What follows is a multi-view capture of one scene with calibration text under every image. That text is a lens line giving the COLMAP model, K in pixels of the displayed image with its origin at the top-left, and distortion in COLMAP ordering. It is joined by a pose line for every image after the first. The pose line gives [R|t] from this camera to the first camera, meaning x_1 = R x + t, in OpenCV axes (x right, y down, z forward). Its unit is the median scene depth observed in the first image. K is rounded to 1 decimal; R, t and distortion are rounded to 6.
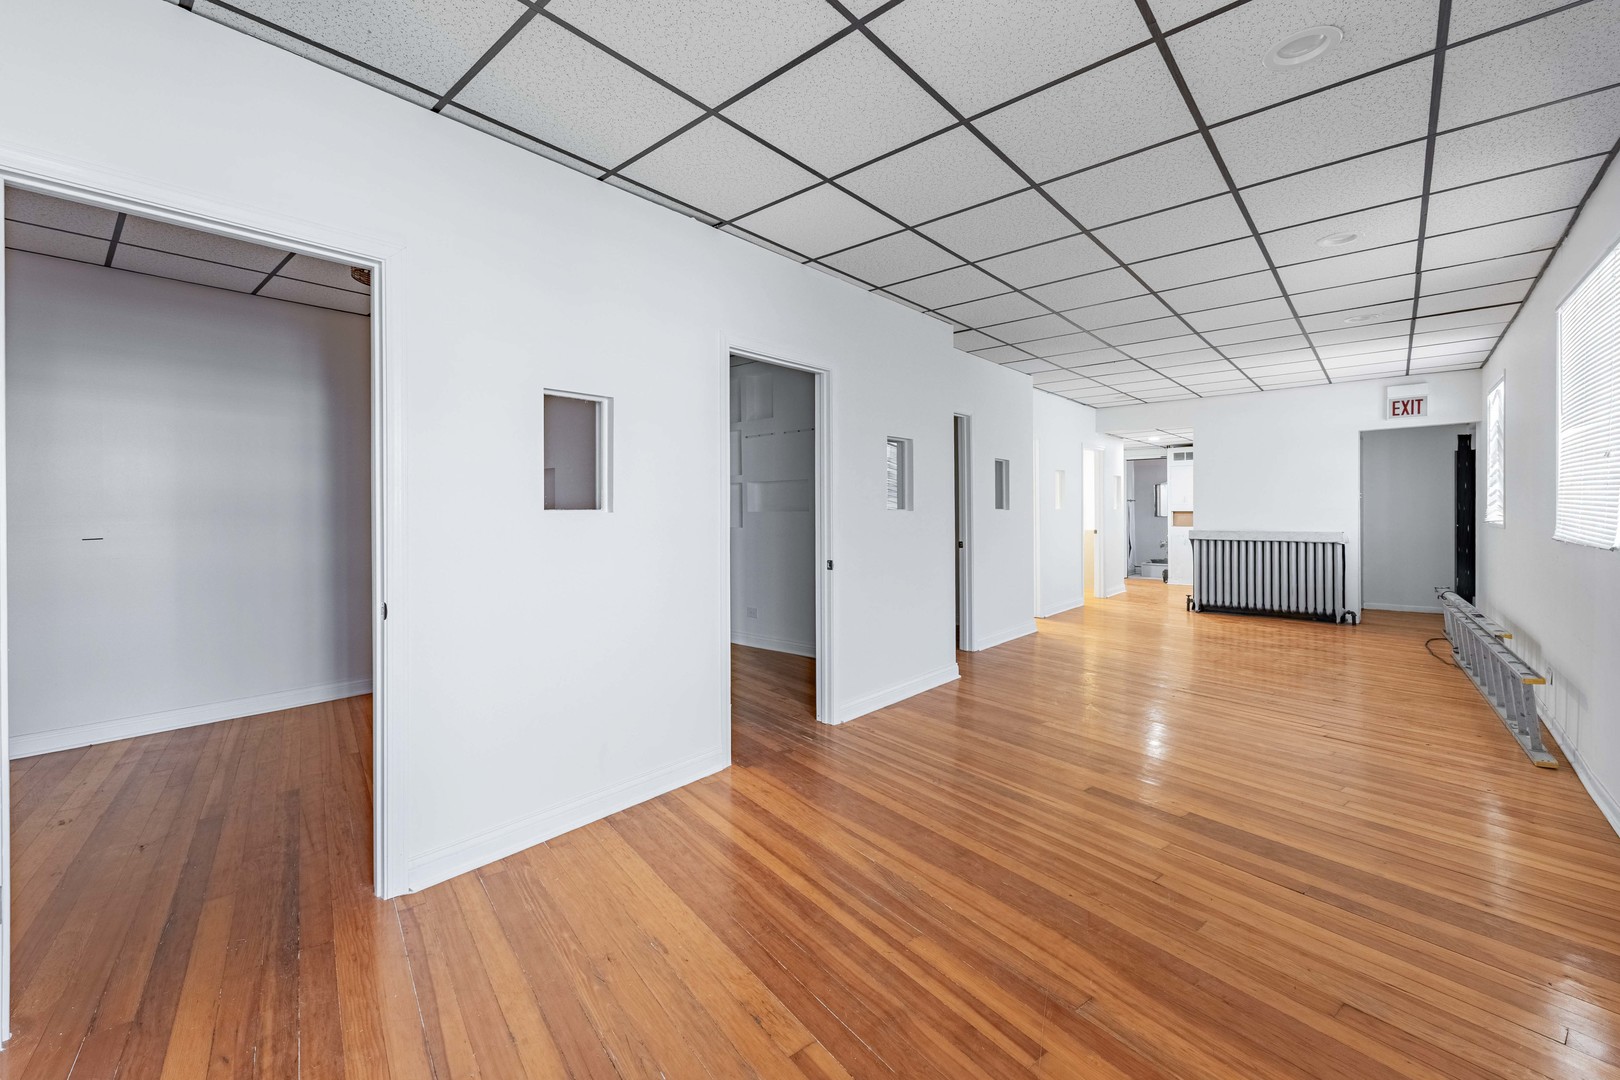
lens RADIAL K [[654.6, 0, 810.1], [0, 654.6, 532.6], [0, 0, 1]] dist [0.002616, -0.000808]
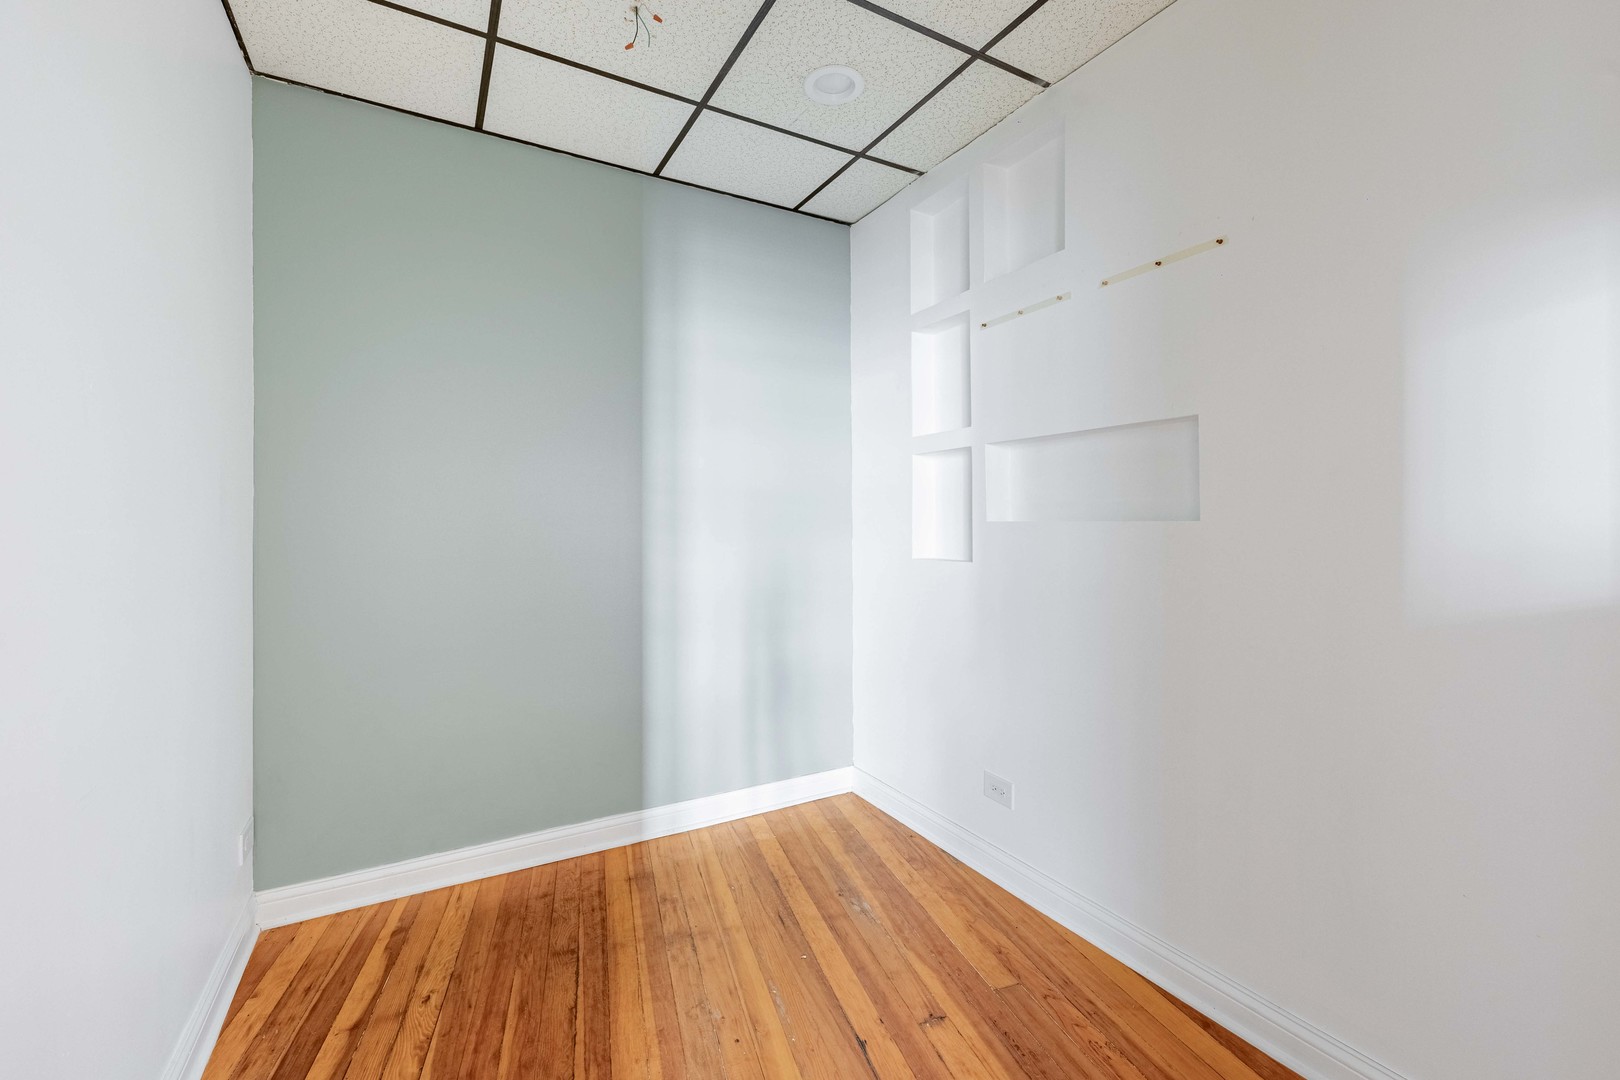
lens RADIAL K [[654.6, 0, 811.2], [0, 654.6, 535.1], [0, 0, 1]] dist [0.002616, -0.000808]
pose [[0.916580, -0.002292, -0.399845, -0.035409], [0.000537, 0.999990, -0.004500, -0.022068], [0.399852, 0.003910, 0.916572, 0.599061]]
